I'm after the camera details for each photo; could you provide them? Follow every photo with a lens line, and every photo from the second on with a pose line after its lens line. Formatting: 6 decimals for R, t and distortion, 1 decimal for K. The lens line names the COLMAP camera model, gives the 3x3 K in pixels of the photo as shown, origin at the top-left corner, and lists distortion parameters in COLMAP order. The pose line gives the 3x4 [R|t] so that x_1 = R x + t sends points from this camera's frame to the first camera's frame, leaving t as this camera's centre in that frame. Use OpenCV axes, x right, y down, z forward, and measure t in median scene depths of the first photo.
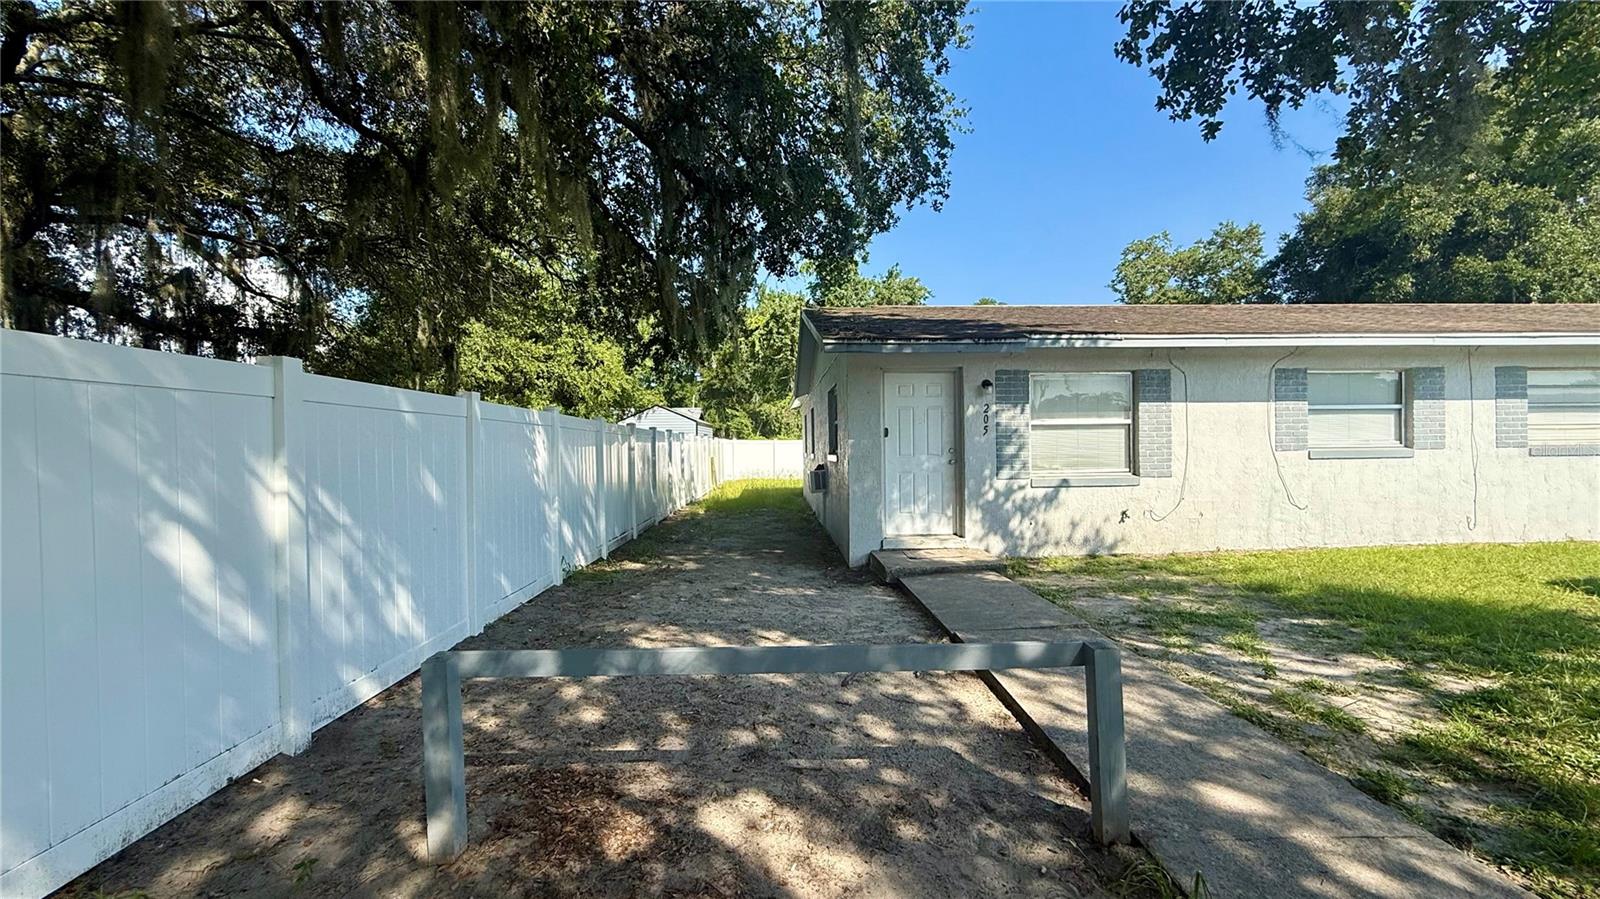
lens RADIAL K [[640.1, 0, 800.0], [0, 640.1, 449.5], [0, 0, 1]] dist [0.000222, 0.000469]
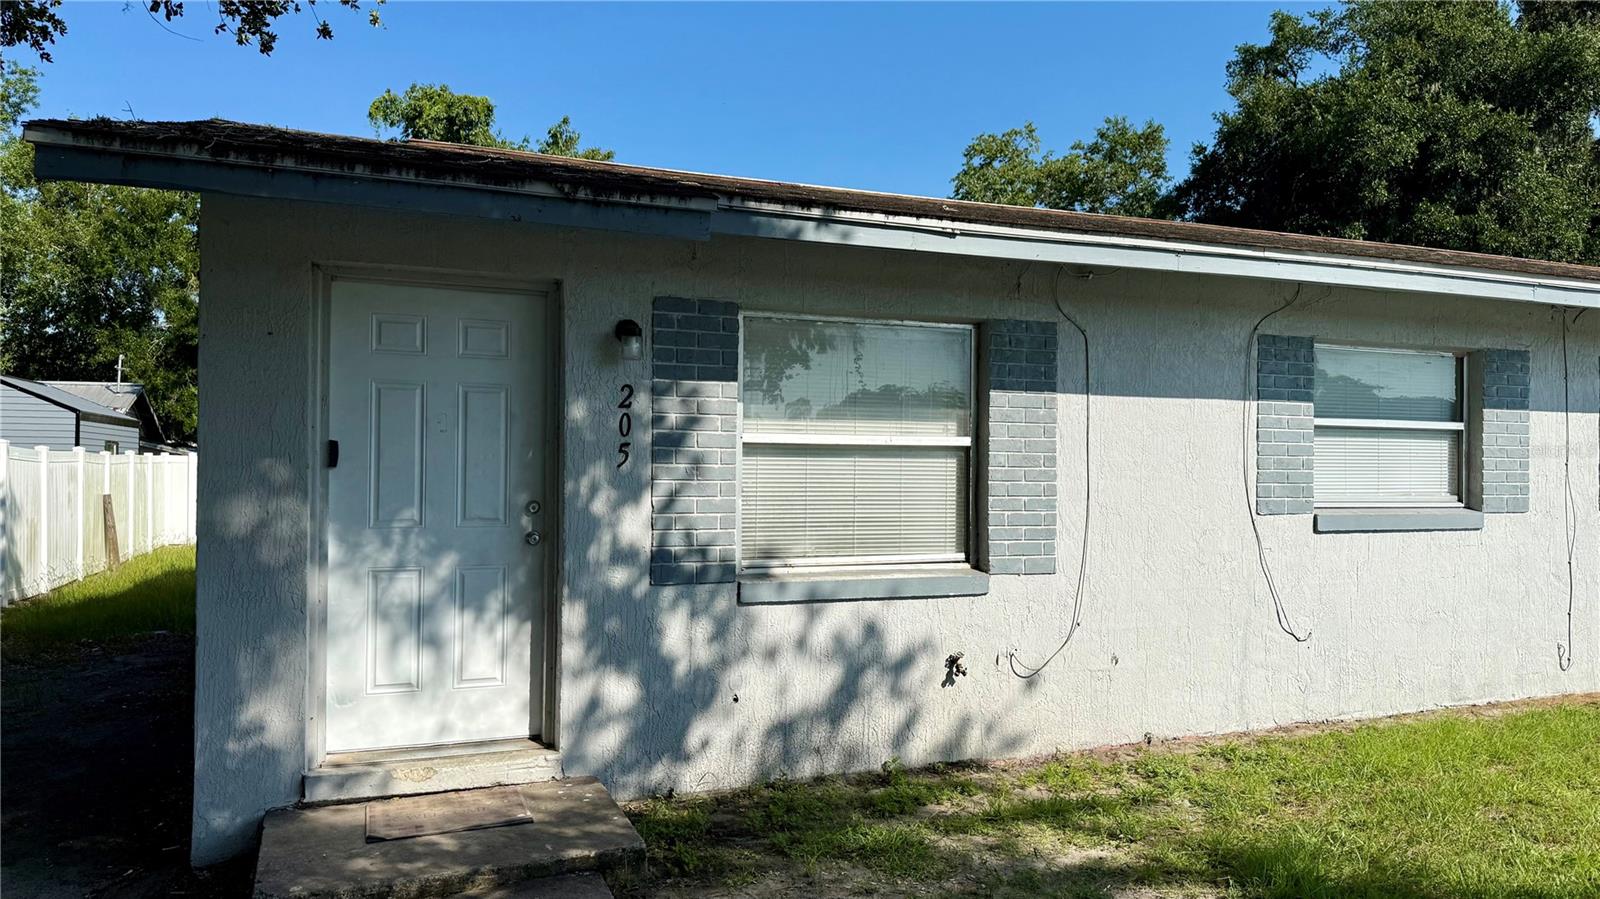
lens RADIAL K [[1072.2, 0, 800.0], [0, 1072.2, 449.5], [0, 0, 1]] dist [0.006128, -0.000087]
pose [[0.949567, 0.025183, 0.312552, 0.190491], [-0.018158, 0.999513, -0.025368, -0.018482], [-0.313039, 0.018413, 0.949562, 0.367765]]
